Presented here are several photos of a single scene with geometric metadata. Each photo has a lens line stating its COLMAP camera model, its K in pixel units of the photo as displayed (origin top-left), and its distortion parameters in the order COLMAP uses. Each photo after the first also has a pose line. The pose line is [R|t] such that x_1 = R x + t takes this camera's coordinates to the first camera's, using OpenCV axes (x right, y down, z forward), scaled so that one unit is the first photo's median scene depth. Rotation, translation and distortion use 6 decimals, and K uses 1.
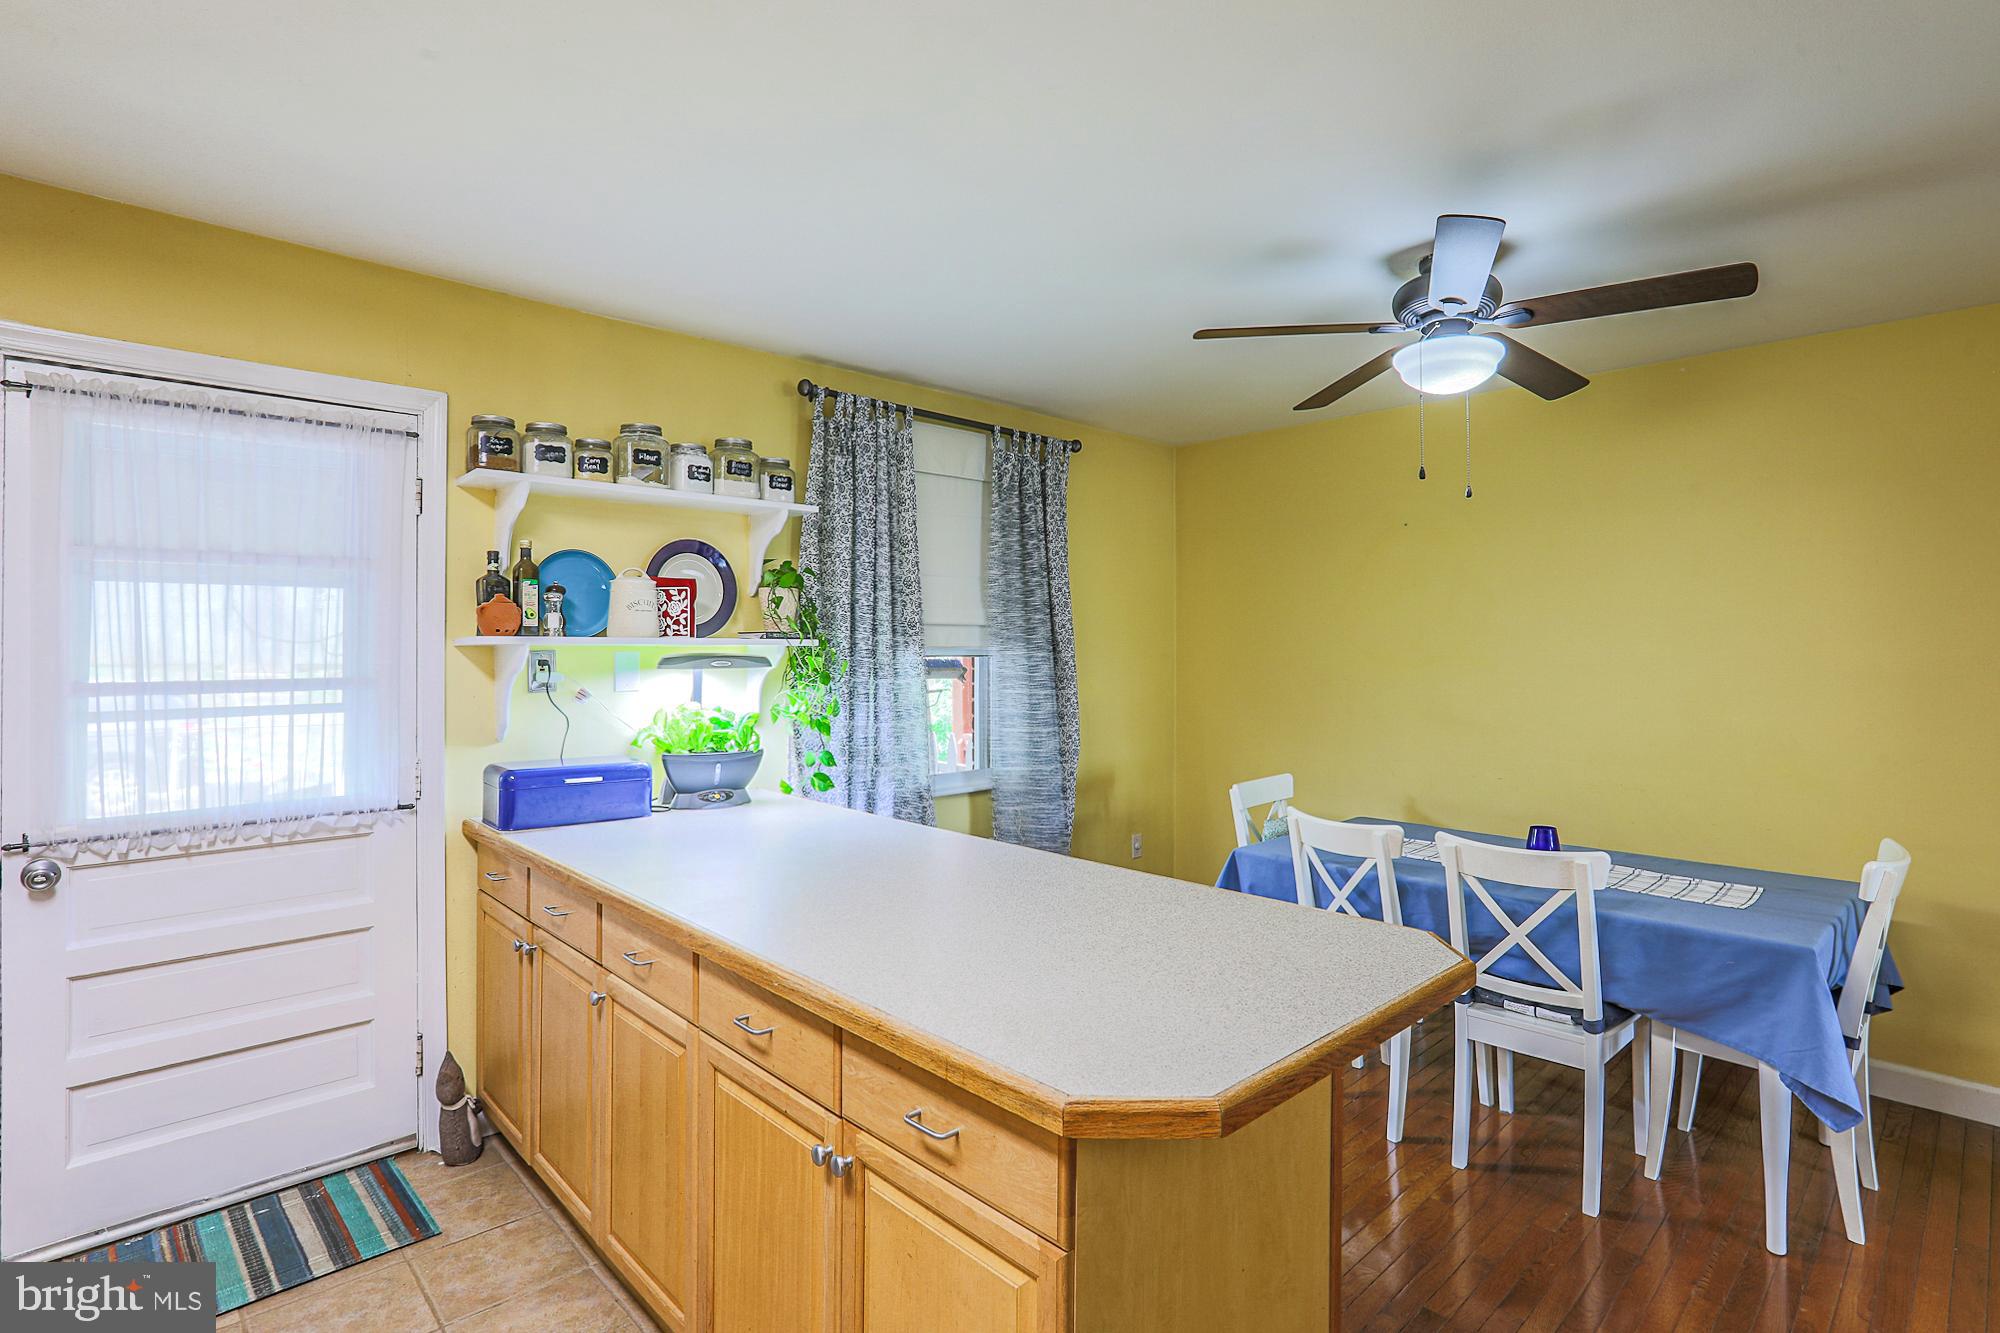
lens RADIAL K [[997.9, 0, 975.5], [0, 997.9, 659.6], [0, 0, 1]] dist [-0.059818, 0.030017]
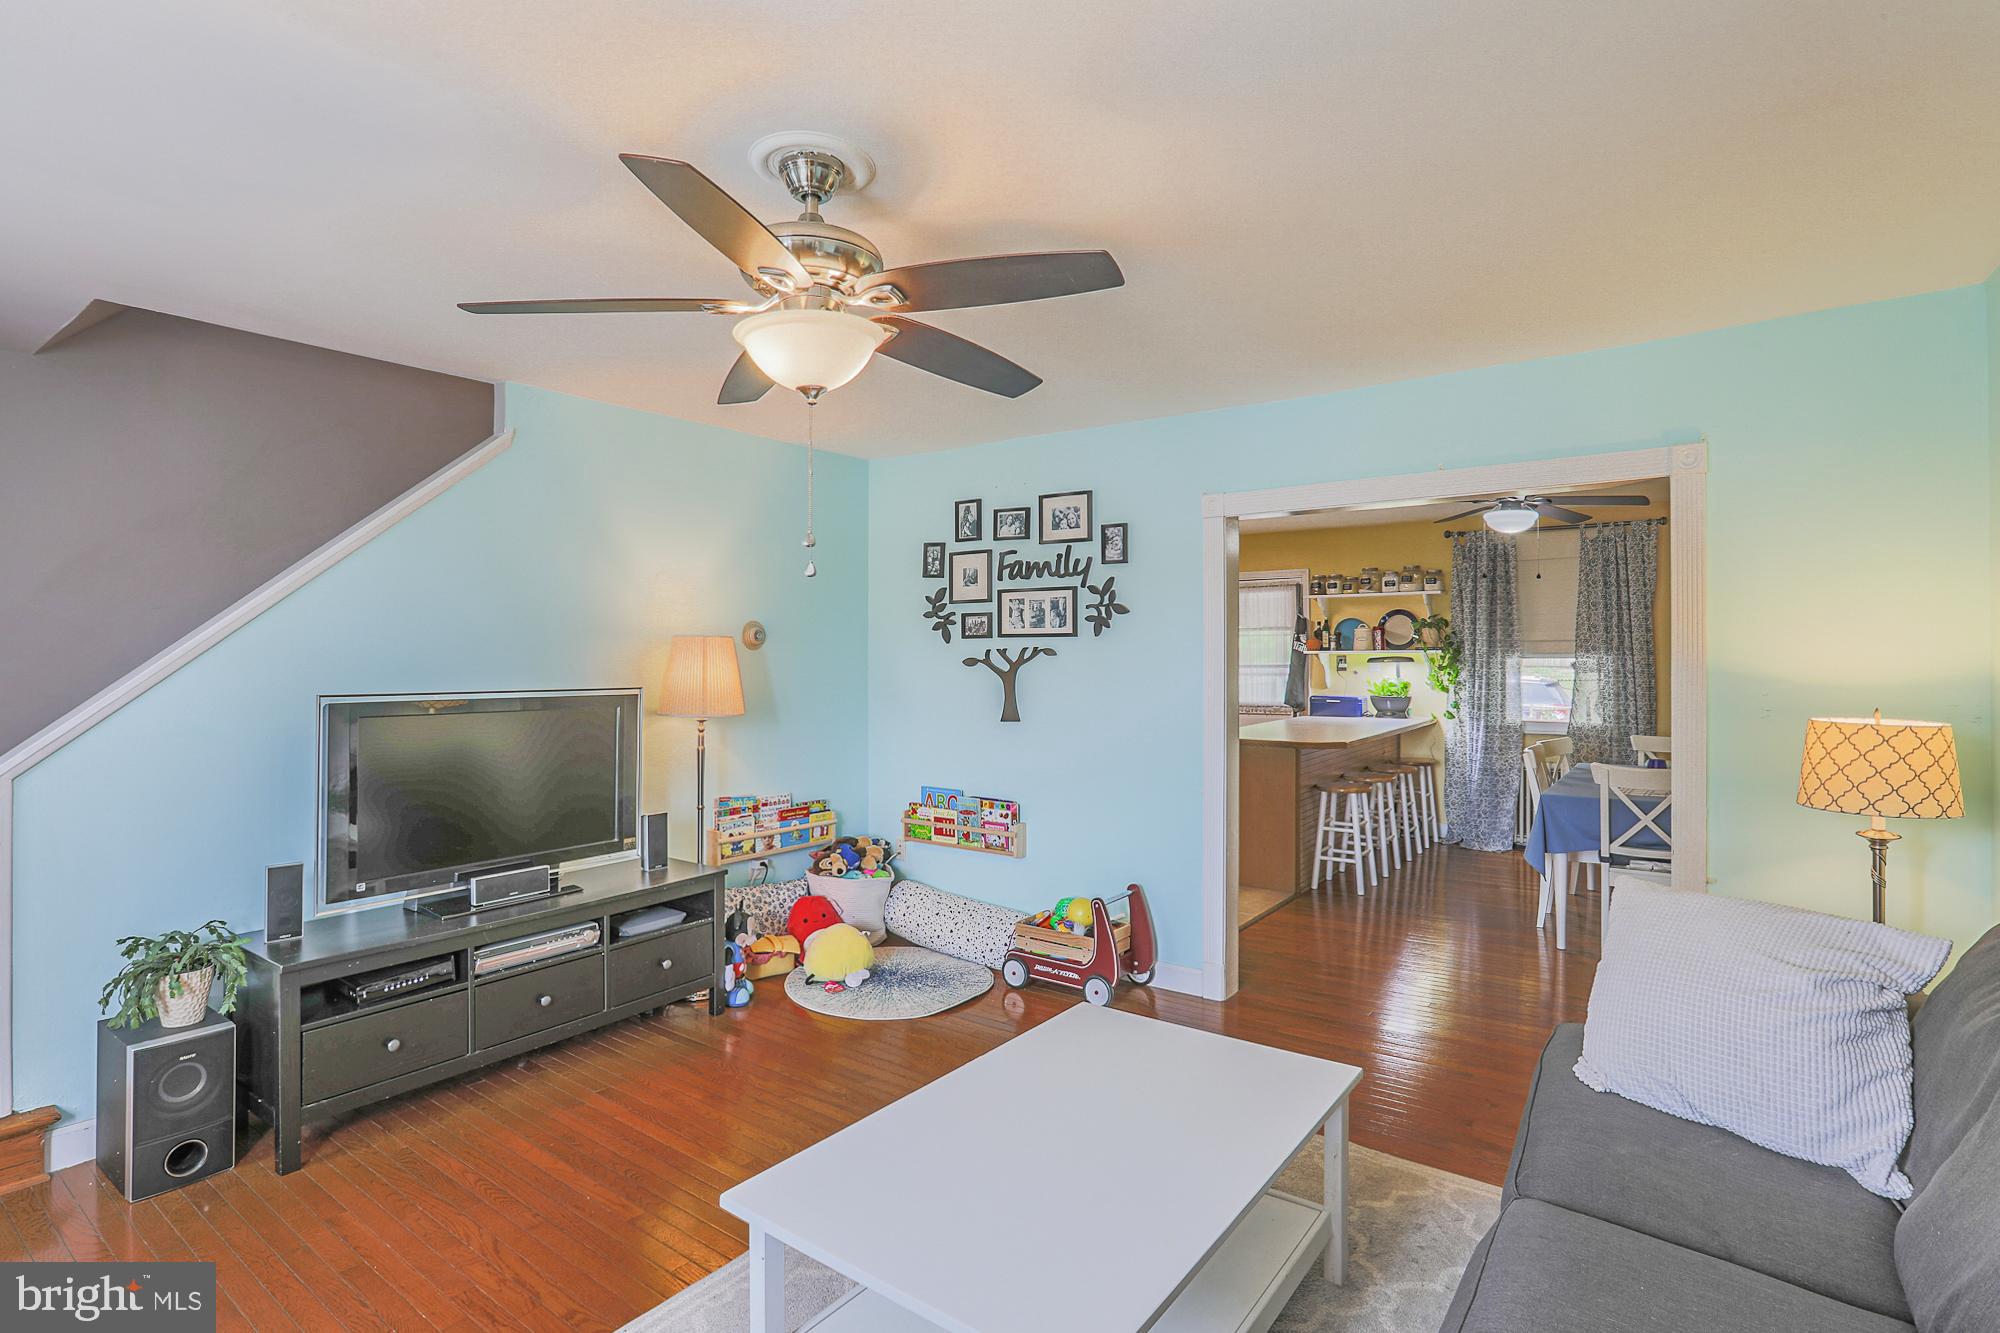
lens RADIAL K [[936.1, 0, 999.5], [0, 936.1, 648.5], [0, 0, 1]] dist [-0.051041, 0.021753]
pose [[0.175500, -0.007482, -0.984451, 1.811769], [0.001638, 0.999972, -0.007308, -0.010272], [0.984478, -0.000330, 0.175507, -0.363633]]
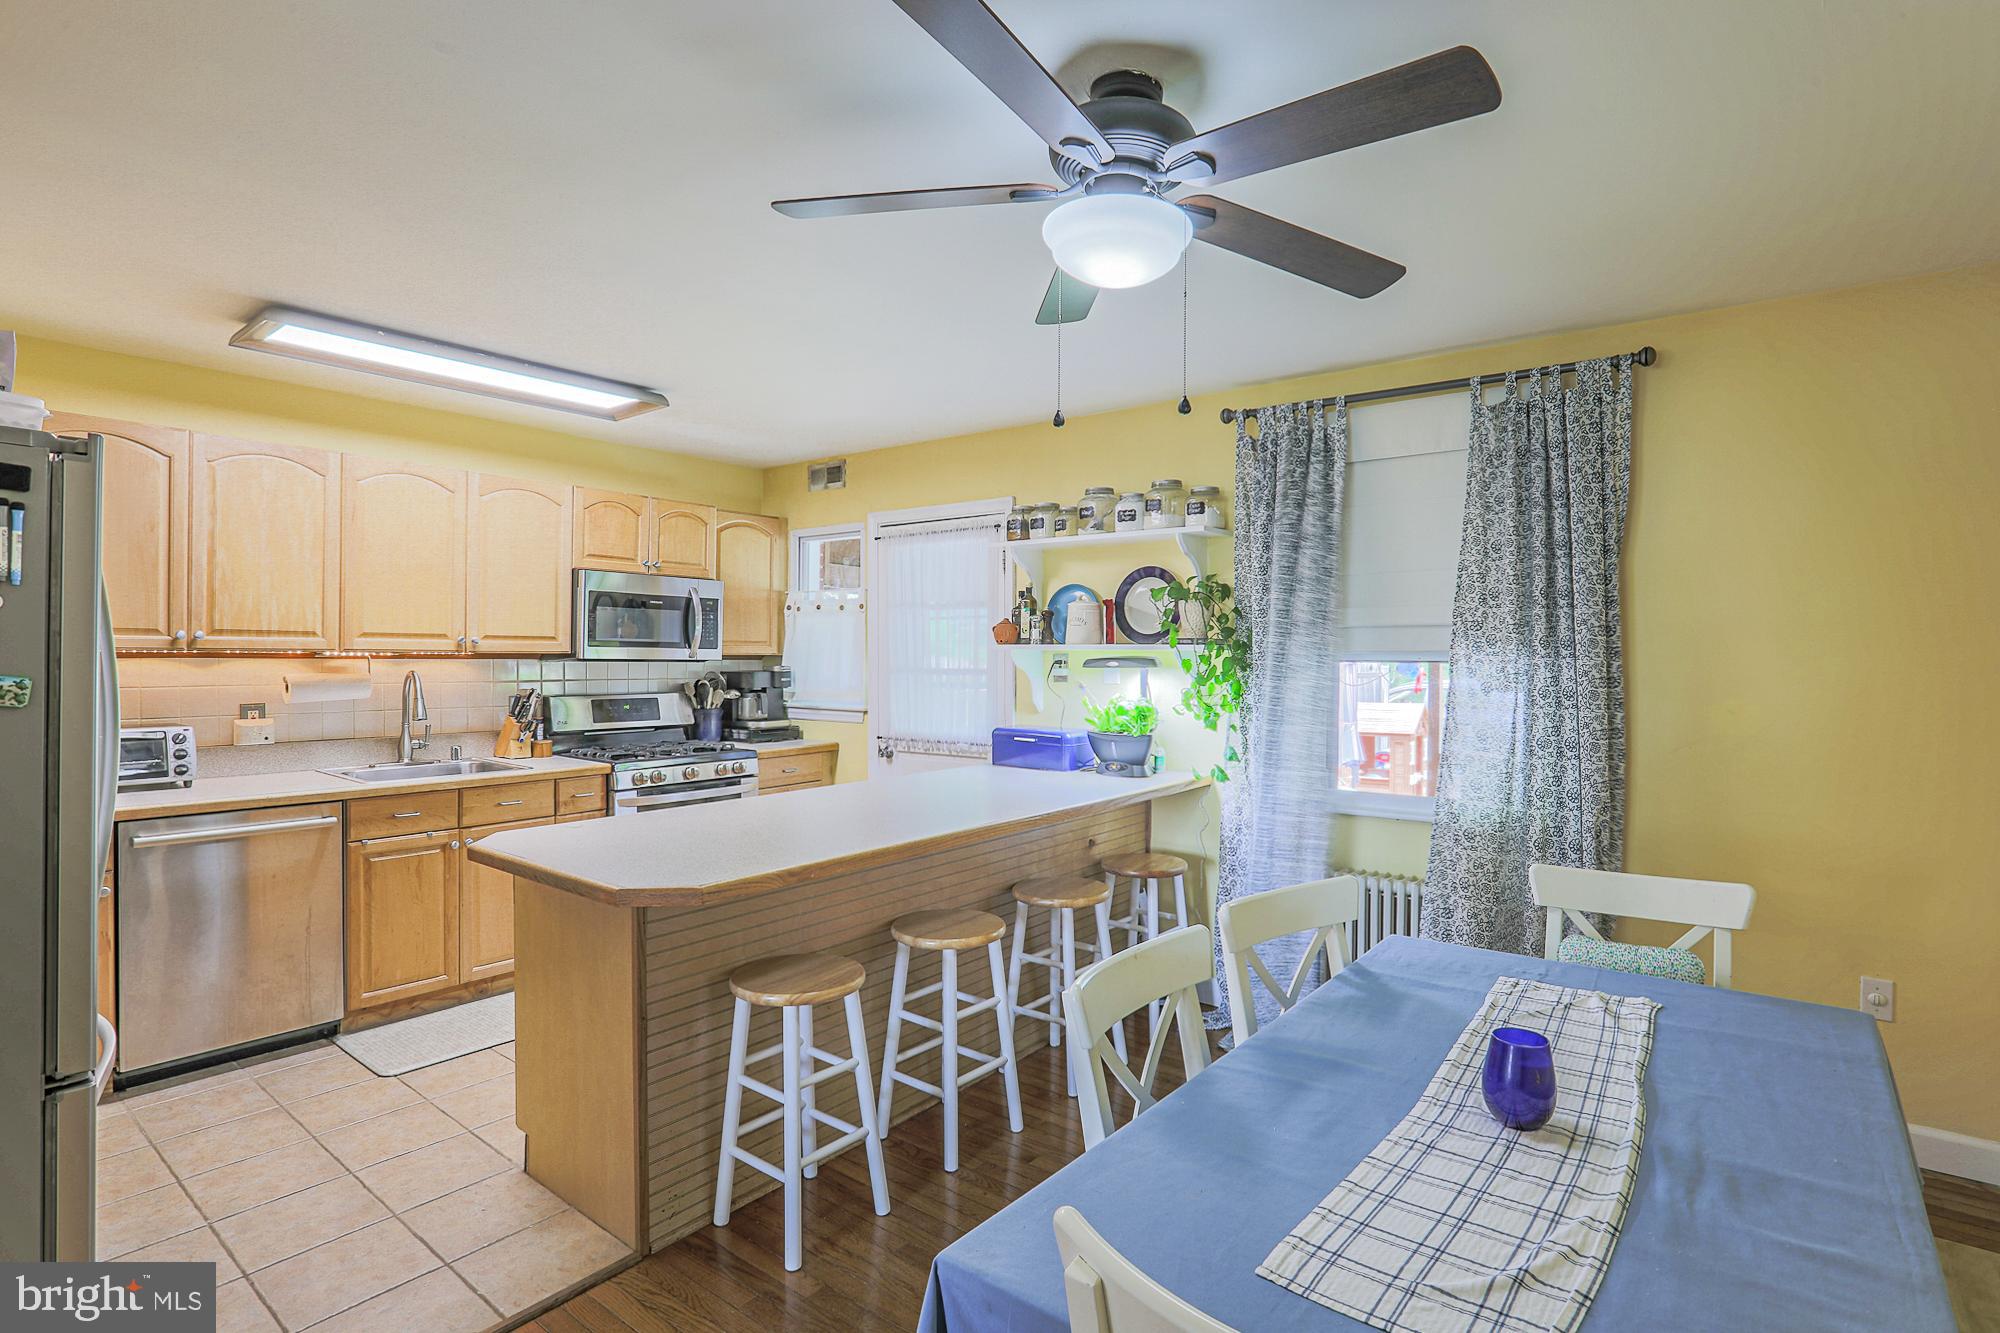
lens RADIAL K [[997.9, 0, 975.5], [0, 997.9, 659.6], [0, 0, 1]] dist [-0.059818, 0.030017]
pose [[0.150765, 0.006481, -0.988548, 0.959812], [-0.005794, 0.999967, 0.005673, -0.007406], [0.988553, 0.004872, 0.150798, 0.606158]]
